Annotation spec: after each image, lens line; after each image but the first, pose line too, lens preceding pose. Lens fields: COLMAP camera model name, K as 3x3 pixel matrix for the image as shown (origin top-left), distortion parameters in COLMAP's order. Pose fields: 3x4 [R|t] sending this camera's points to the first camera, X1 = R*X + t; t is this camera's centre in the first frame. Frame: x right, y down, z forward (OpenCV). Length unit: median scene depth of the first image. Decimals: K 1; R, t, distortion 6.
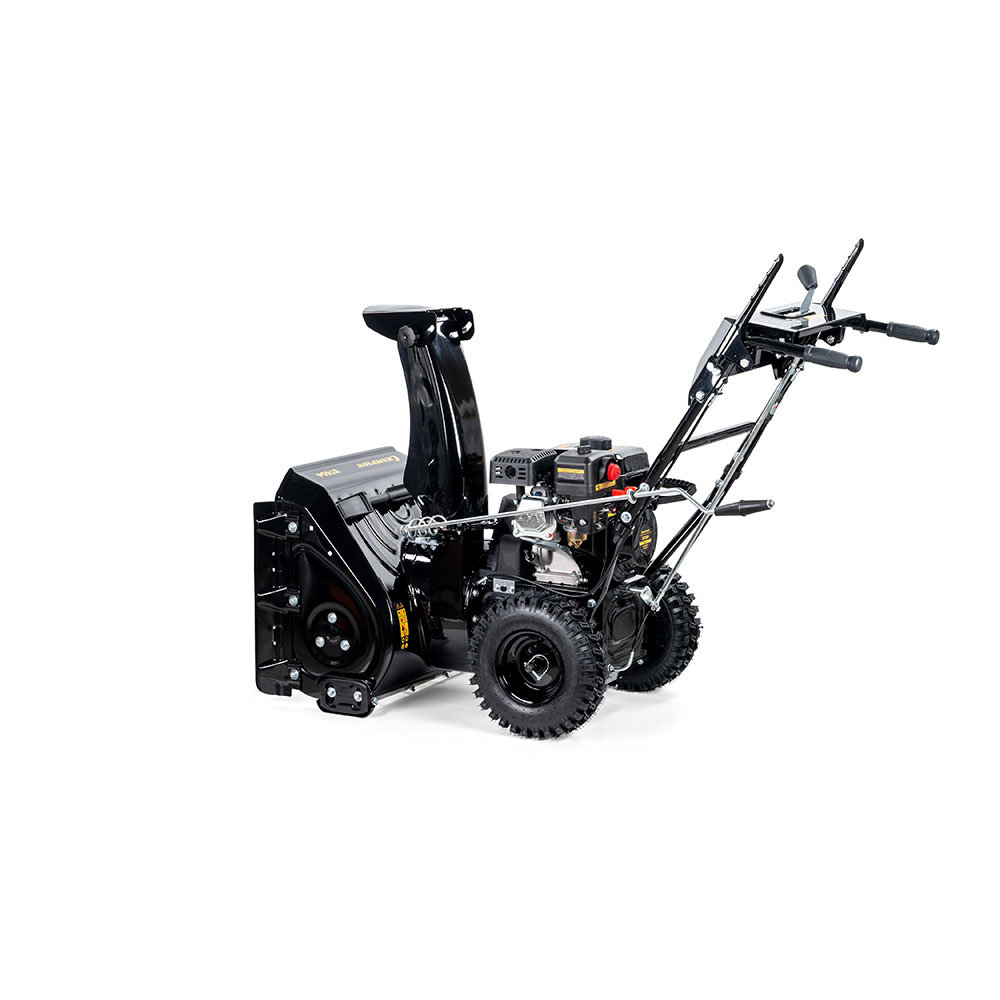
lens RADIAL K [[2248.4, 0, 500.0], [0, 2248.4, 500.0], [0, 0, 1]] dist [-0.002788, -0.121939]
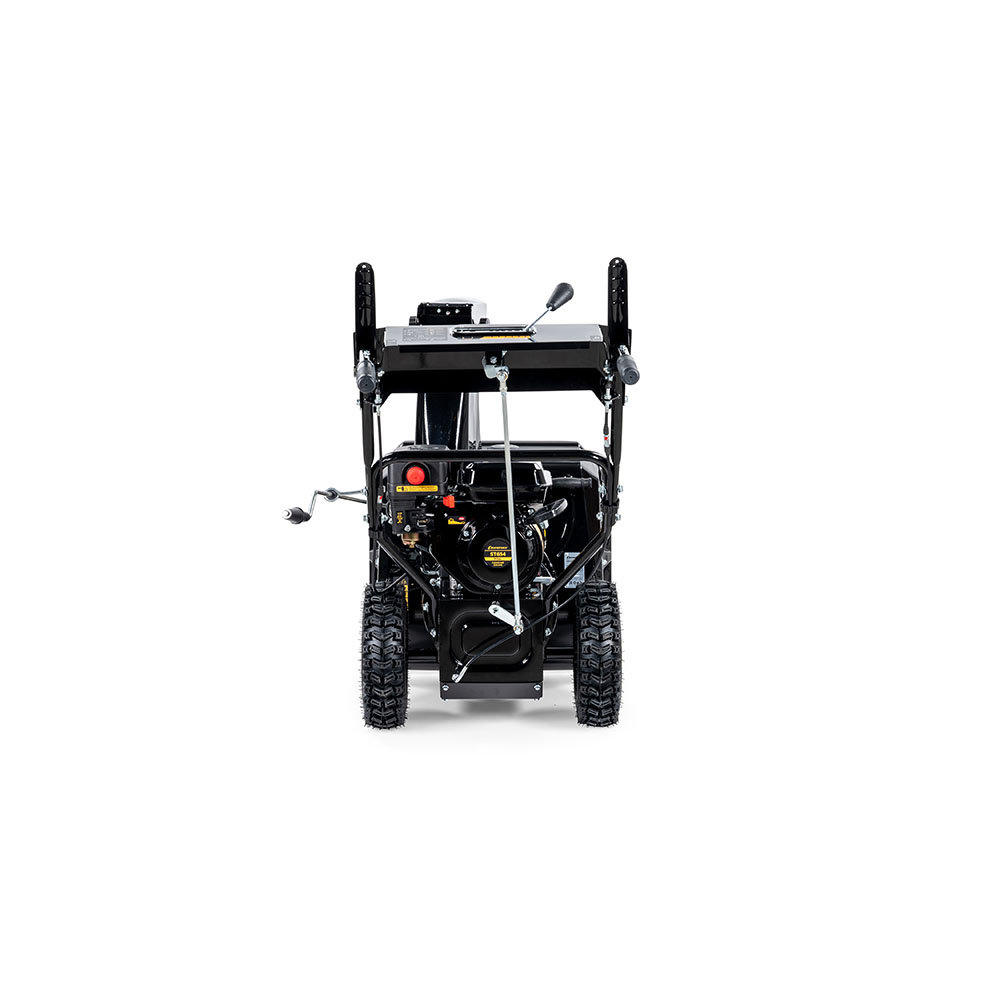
lens RADIAL K [[2248.4, 0, 500.0], [0, 2248.4, 500.0], [0, 0, 1]] dist [-0.002788, -0.121939]
pose [[0.508086, 0.149019, -0.848317, 0.862494], [-0.137986, 0.986281, 0.090609, -0.091856], [0.850181, 0.071019, 0.521678, 0.487727]]
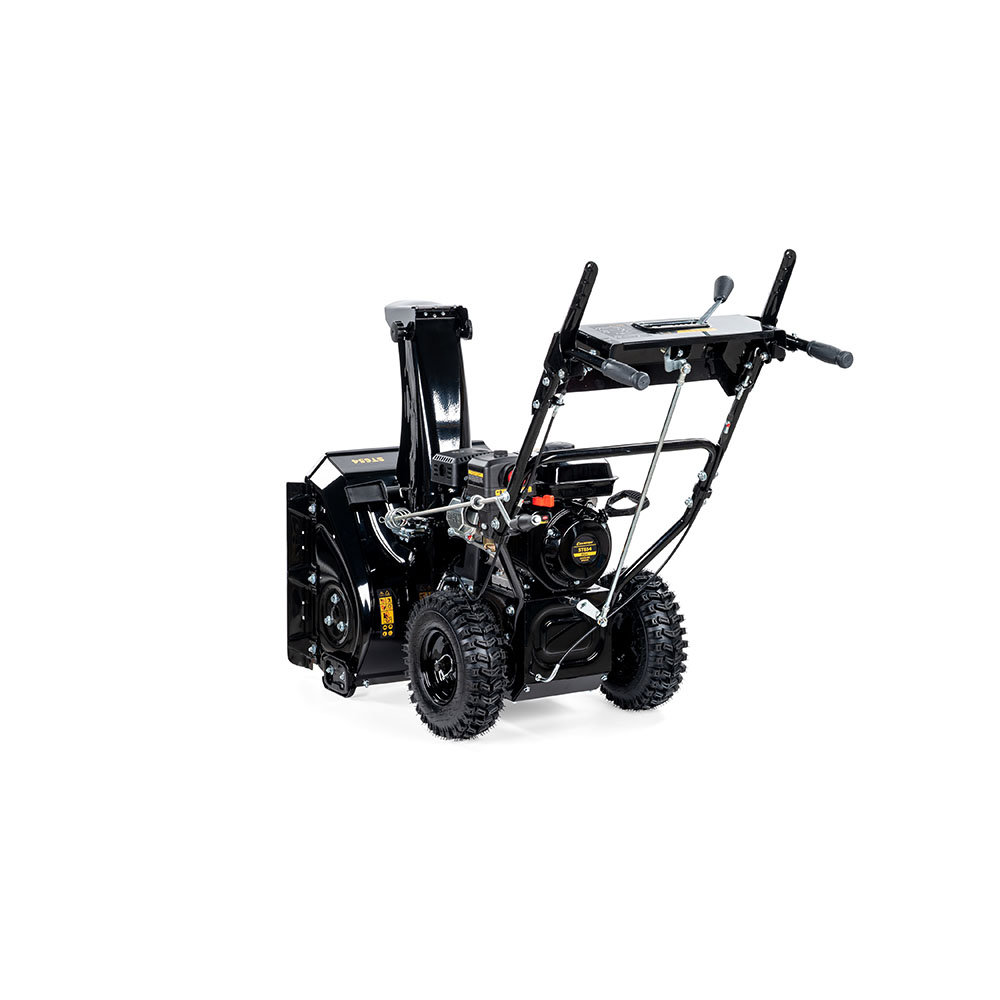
lens RADIAL K [[2248.4, 0, 500.0], [0, 2248.4, 500.0], [0, 0, 1]] dist [-0.002788, -0.121939]
pose [[0.874315, 0.084740, -0.477904, 0.486318], [-0.082457, 0.996261, 0.025799, -0.026142], [0.478304, 0.016850, 0.878033, 0.125011]]
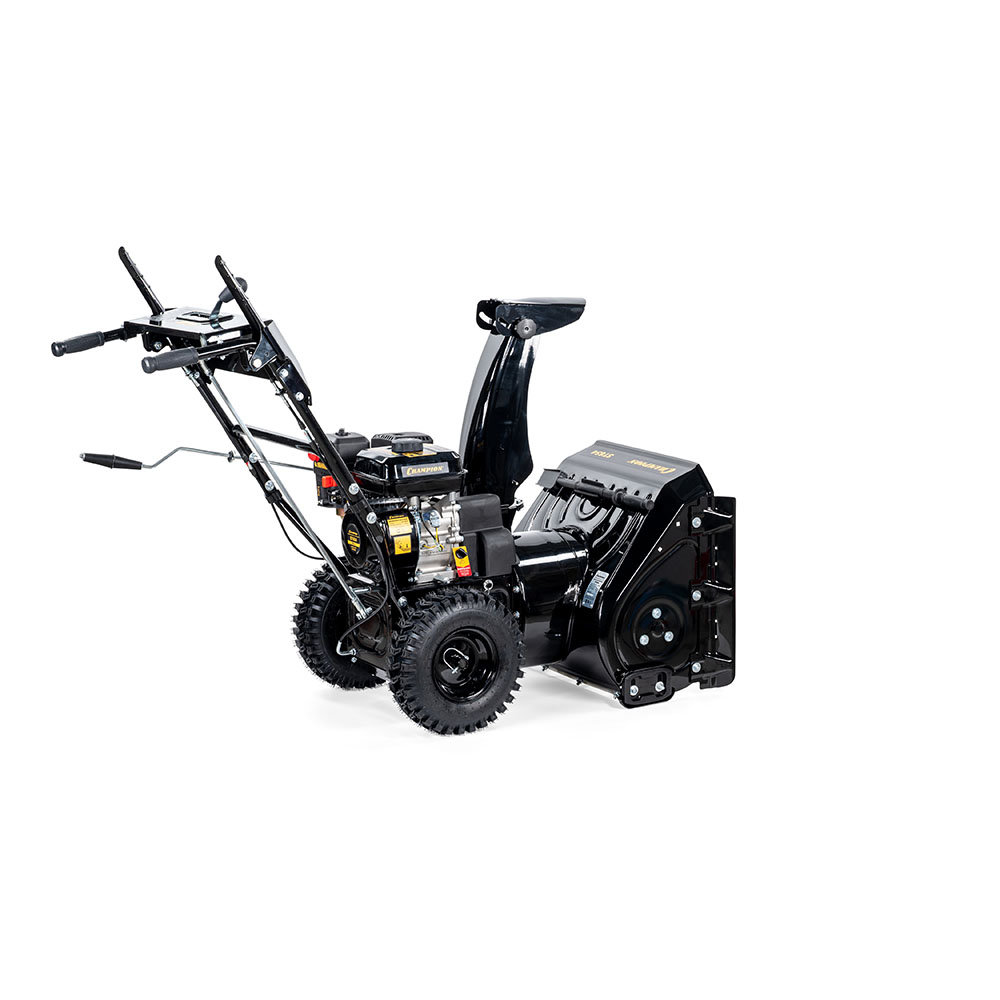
lens RADIAL K [[2248.4, 0, 500.0], [0, 2248.4, 500.0], [0, 0, 1]] dist [-0.002788, -0.121939]
pose [[-0.484755, 0.158533, -0.860163, 0.875501], [-0.130277, 0.959379, 0.250238, -0.254468], [0.864893, 0.233364, -0.444411, 1.471094]]
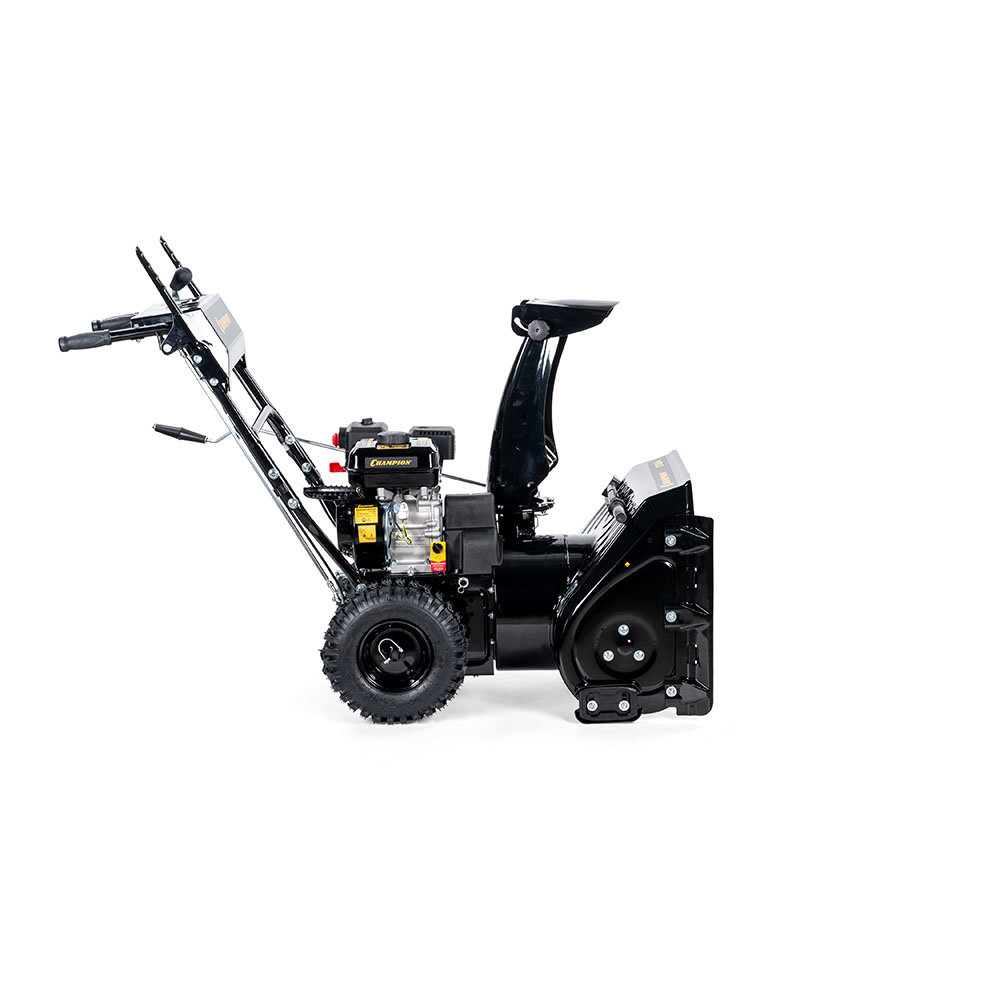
lens RADIAL K [[2248.4, 0, 500.0], [0, 2248.4, 500.0], [0, 0, 1]] dist [-0.002788, -0.121939]
pose [[-0.859465, 0.103691, -0.500568, 0.509508], [-0.065864, 0.948588, 0.309584, -0.314713], [0.506934, 0.299046, -0.808449, 1.841430]]
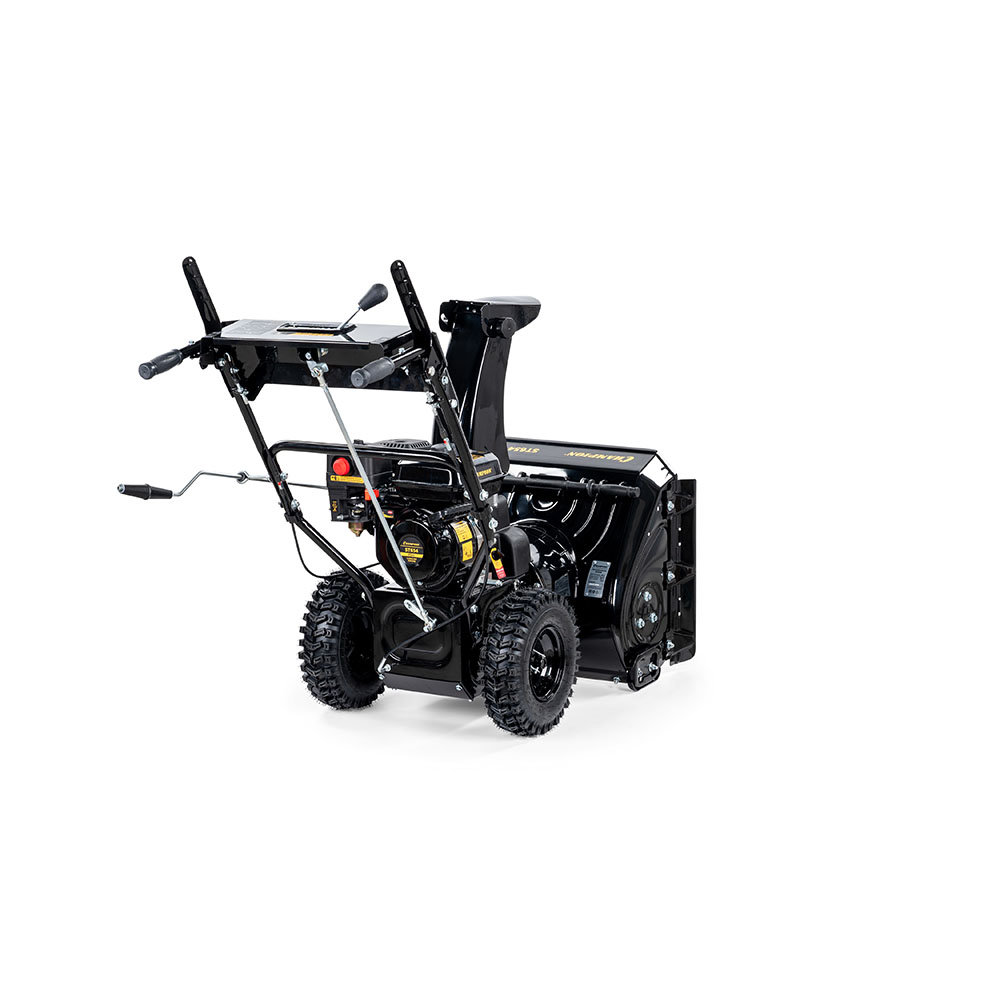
lens RADIAL K [[2248.4, 0, 500.0], [0, 2248.4, 500.0], [0, 0, 1]] dist [-0.002788, -0.121939]
pose [[0.012231, 0.174726, -0.984541, 1.002263], [-0.154070, 0.973186, 0.170797, -0.173681], [0.987984, 0.149599, 0.038823, 0.979115]]
